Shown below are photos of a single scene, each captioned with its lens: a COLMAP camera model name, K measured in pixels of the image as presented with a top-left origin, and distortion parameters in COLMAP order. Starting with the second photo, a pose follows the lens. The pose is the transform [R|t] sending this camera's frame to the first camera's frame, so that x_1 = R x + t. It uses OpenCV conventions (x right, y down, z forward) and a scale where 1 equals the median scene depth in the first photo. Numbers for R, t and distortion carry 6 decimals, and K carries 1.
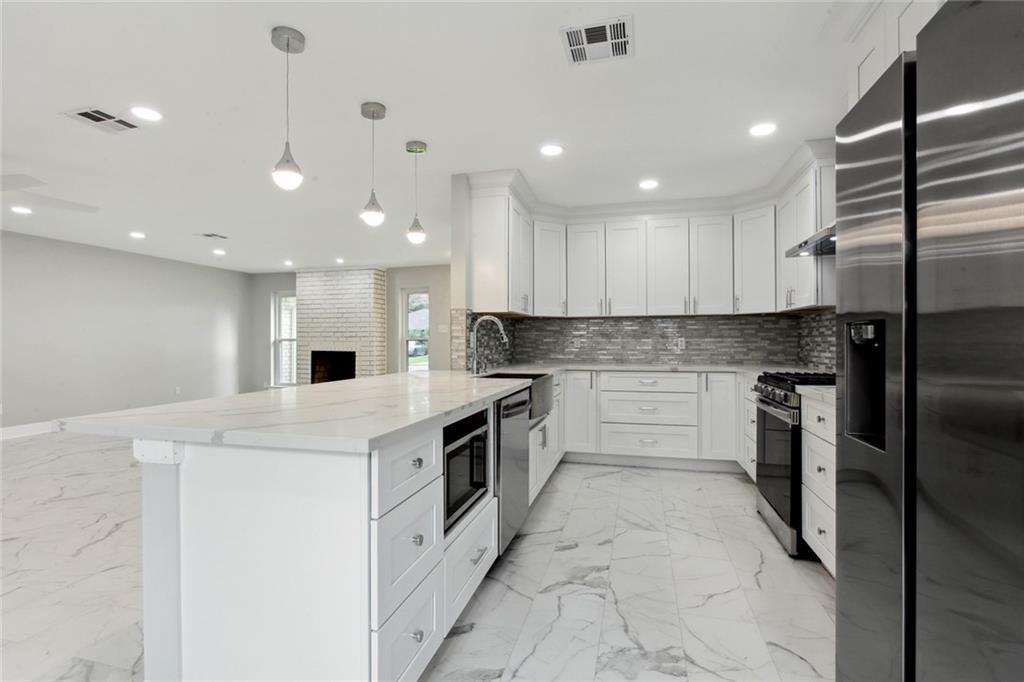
lens RADIAL K [[506.6, 0, 510.8], [0, 506.6, 342.7], [0, 0, 1]] dist [0.062223, 0.000060]
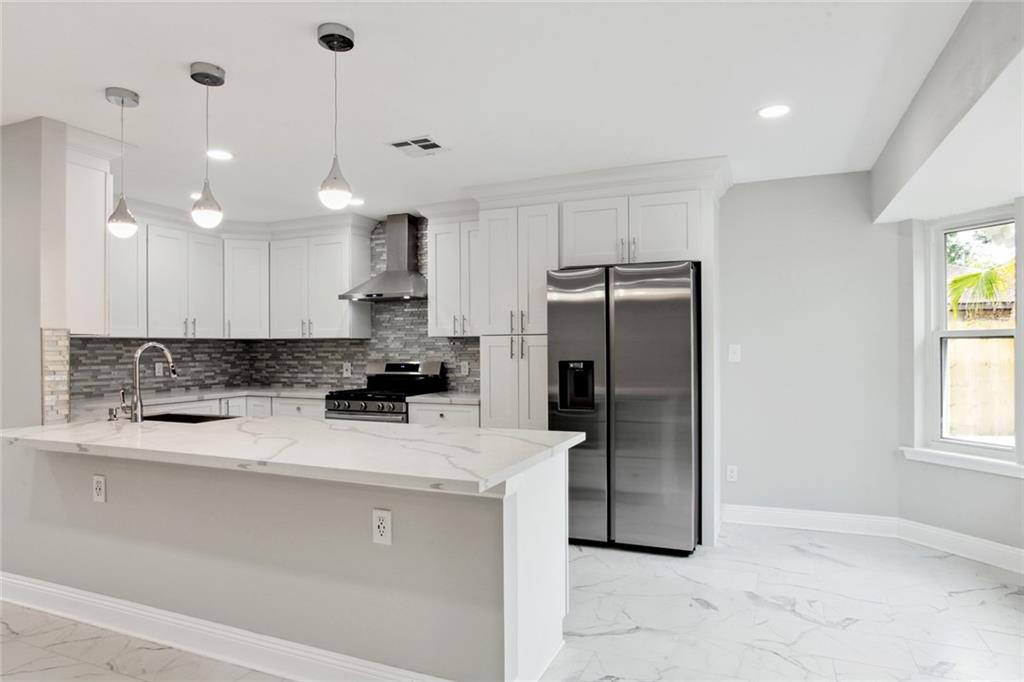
lens RADIAL K [[638.4, 0, 509.7], [0, 638.4, 340.4], [0, 0, 1]] dist [-0.000029, 0.000229]
pose [[0.147099, 0.012482, 0.989043, -0.857872], [0.009864, 0.999852, -0.014085, -0.035033], [-0.989073, 0.011828, 0.146954, 0.325656]]
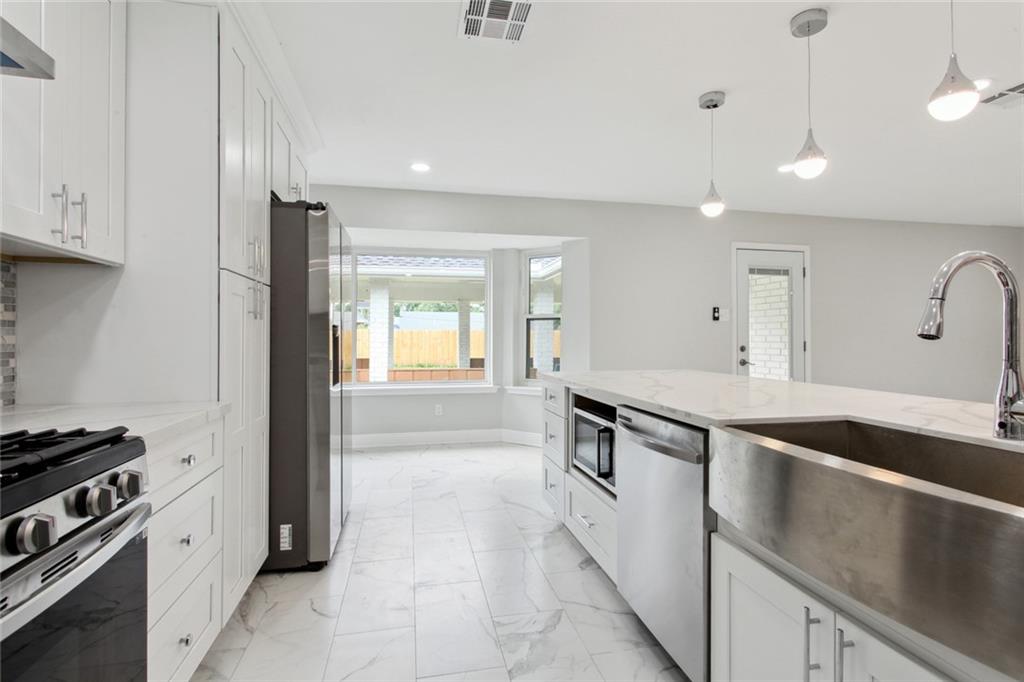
lens RADIAL K [[506.6, 0, 510.8], [0, 506.6, 342.7], [0, 0, 1]] dist [0.062223, 0.000060]
pose [[-0.899340, 0.004698, -0.437225, 0.341386], [-0.000418, 0.999933, 0.011603, 0.001496], [0.437250, 0.010617, -0.899278, 1.135431]]
